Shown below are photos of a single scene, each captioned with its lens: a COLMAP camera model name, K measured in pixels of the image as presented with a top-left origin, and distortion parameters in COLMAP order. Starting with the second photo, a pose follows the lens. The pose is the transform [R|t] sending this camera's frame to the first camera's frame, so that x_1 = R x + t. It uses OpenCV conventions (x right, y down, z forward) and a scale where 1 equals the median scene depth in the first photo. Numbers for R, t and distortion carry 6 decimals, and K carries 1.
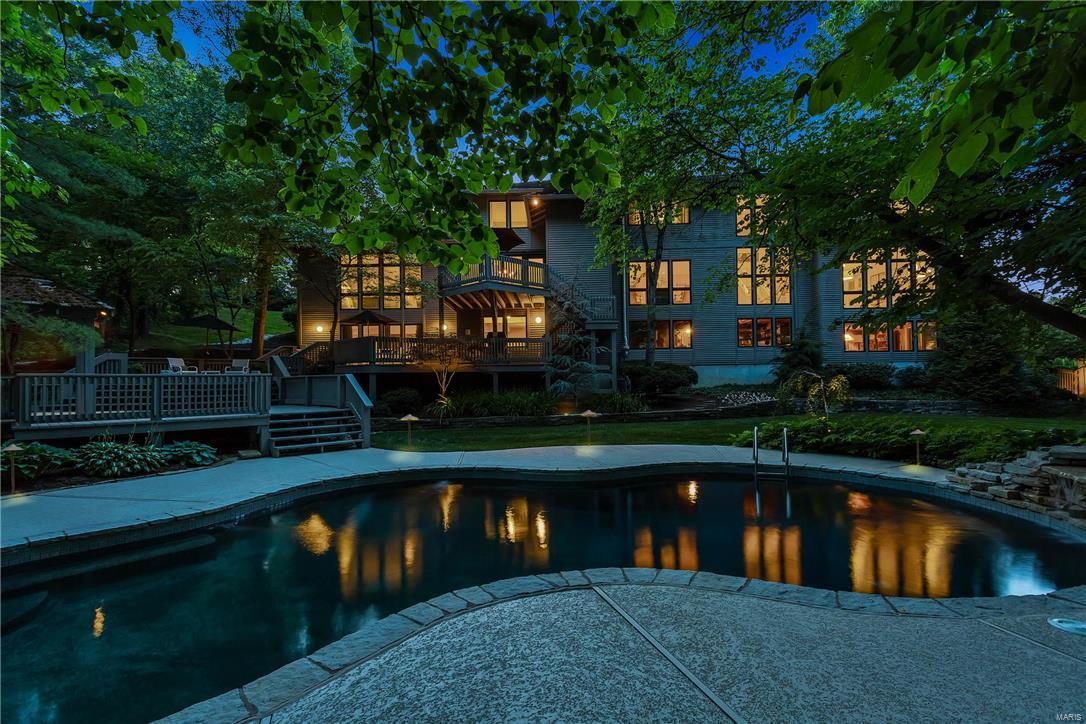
lens RADIAL K [[518.0, 0, 499.7], [0, 518.0, 287.7], [0, 0, 1]] dist [0.055728, -0.018035]
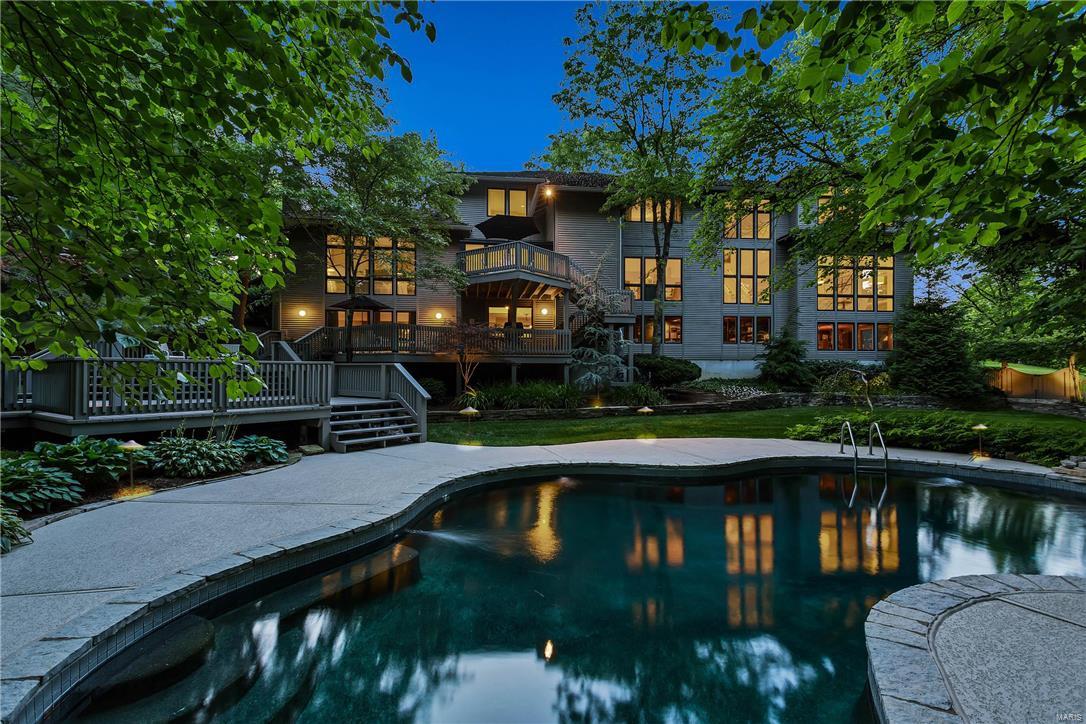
lens RADIAL K [[518.0, 0, 499.7], [0, 518.0, 287.7], [0, 0, 1]] dist [0.055728, -0.018035]
pose [[0.987028, 0.039806, 0.155533, -0.210224], [-0.042554, 0.998991, 0.014374, 0.007405], [-0.154804, -0.020806, 0.987726, 0.043890]]
